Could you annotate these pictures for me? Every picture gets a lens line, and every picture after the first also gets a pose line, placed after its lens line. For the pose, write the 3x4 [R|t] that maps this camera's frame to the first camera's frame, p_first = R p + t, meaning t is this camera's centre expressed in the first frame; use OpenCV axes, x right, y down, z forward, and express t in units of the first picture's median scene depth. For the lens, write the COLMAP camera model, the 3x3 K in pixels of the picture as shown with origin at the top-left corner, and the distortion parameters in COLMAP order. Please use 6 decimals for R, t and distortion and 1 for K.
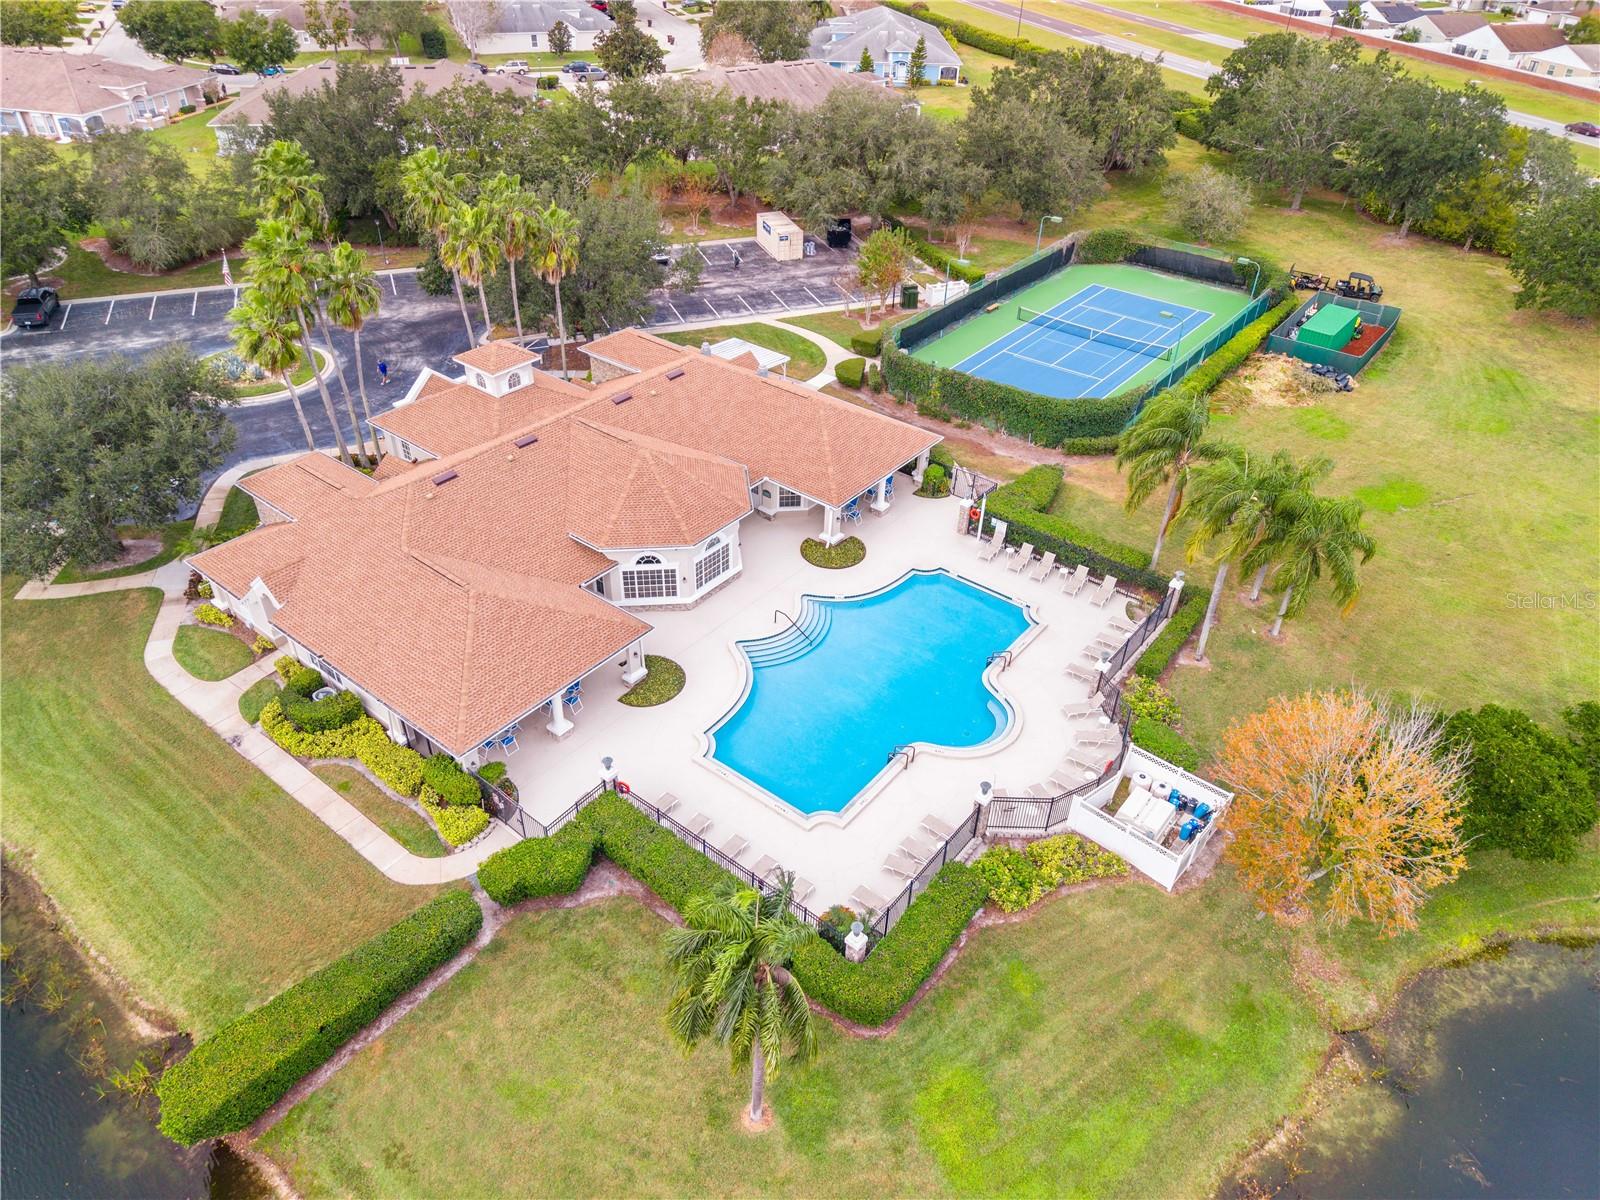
lens RADIAL K [[1092.1, 0, 800.0], [0, 1092.1, 600.0], [0, 0, 1]] dist [0.035246, -0.036629]
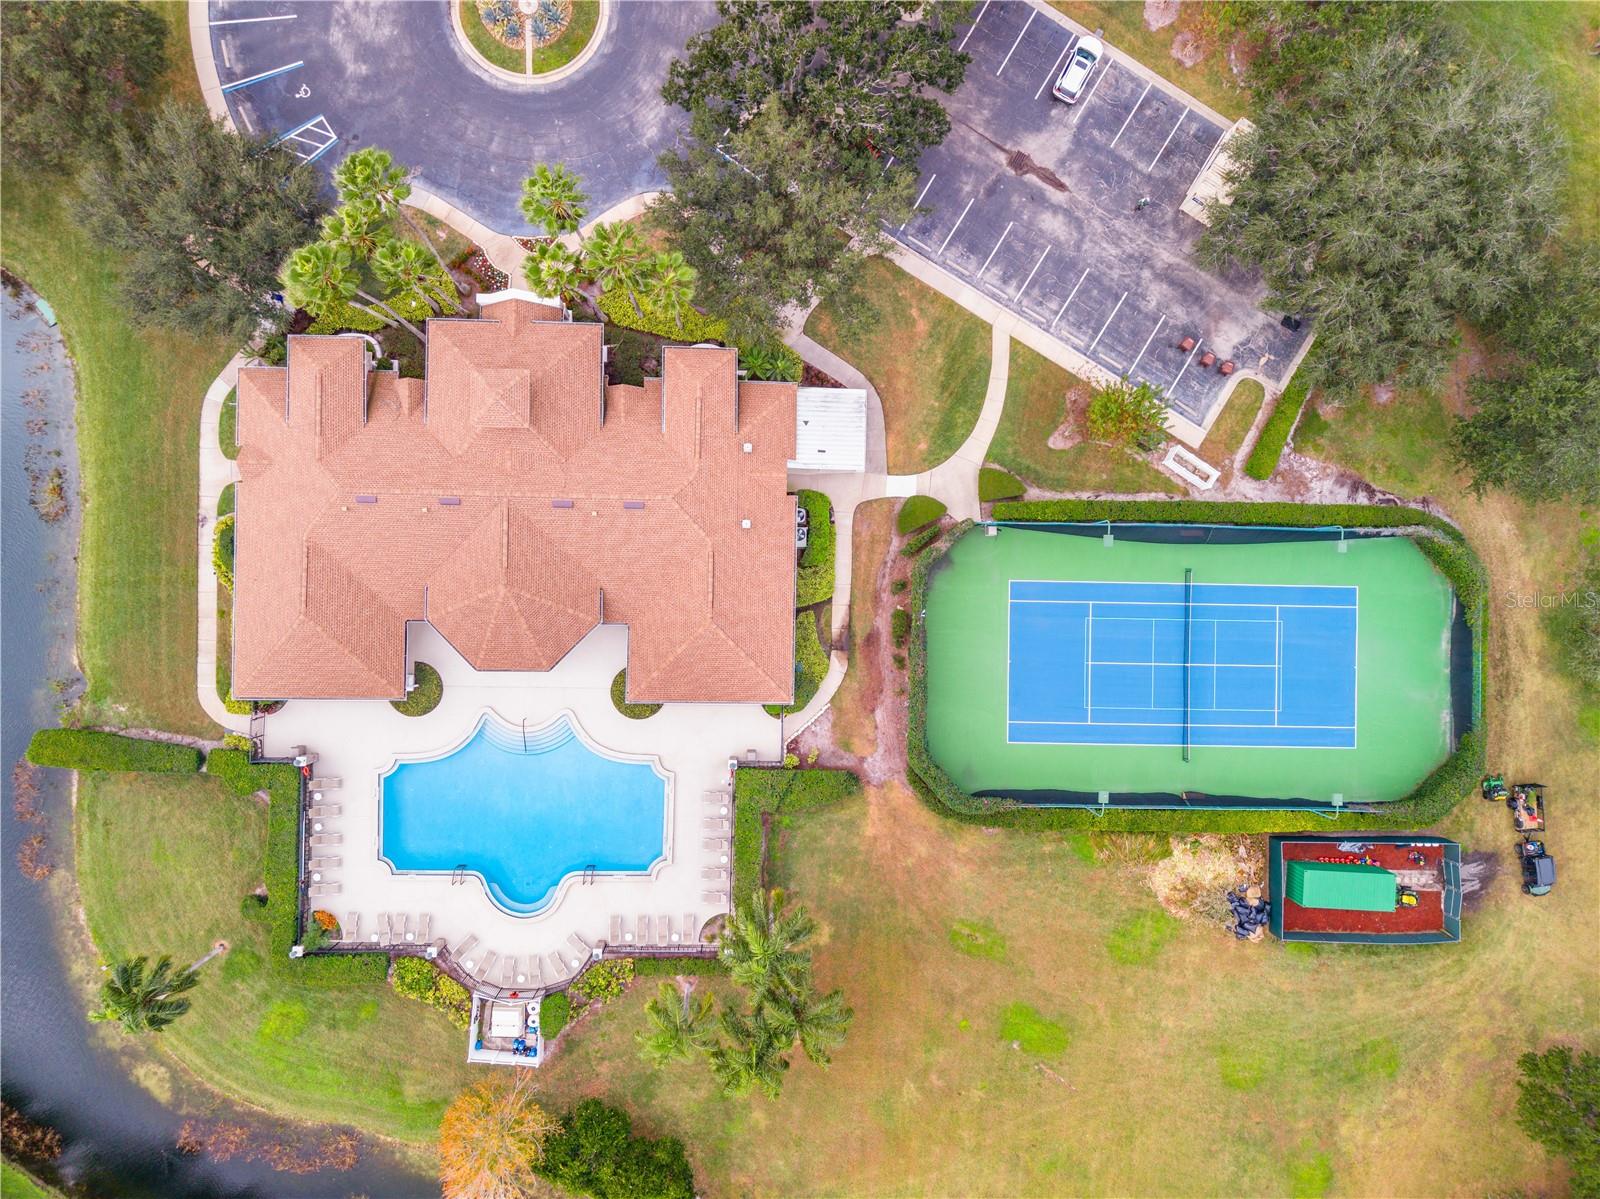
lens RADIAL K [[1092.1, 0, 800.0], [0, 1092.1, 599.5], [0, 0, 1]] dist [0.035246, -0.036629]
pose [[0.605660, 0.795723, -0.000827, 0.068213], [-0.473726, 0.361408, 0.803099, -1.329398], [0.639343, -0.486013, 0.595845, 0.523649]]
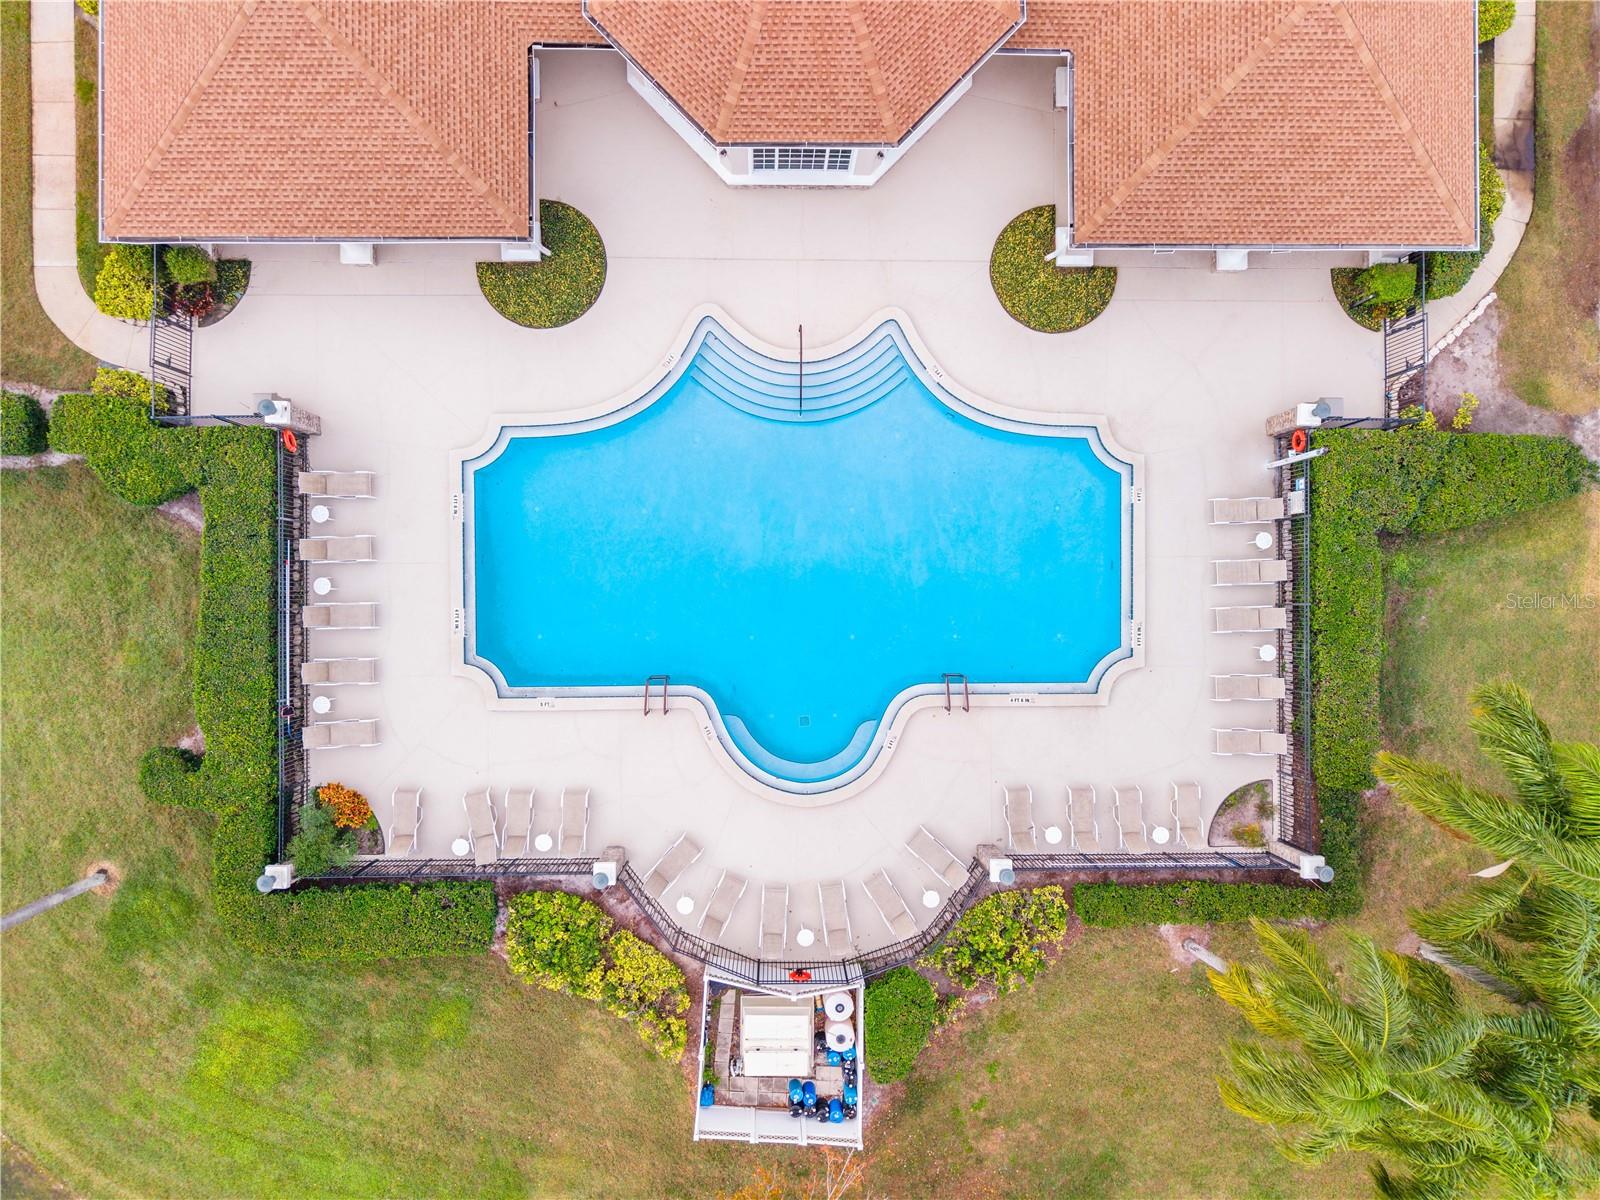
lens RADIAL K [[1131.4, 0, 825.7], [0, 1131.4, 600.8], [0, 0, 1]] dist [0.024271, -0.025400]
pose [[0.621892, 0.783069, -0.007240, 0.104774], [-0.465687, 0.377237, 0.800517, -0.422061], [0.629591, -0.494464, 0.599266, 0.624893]]
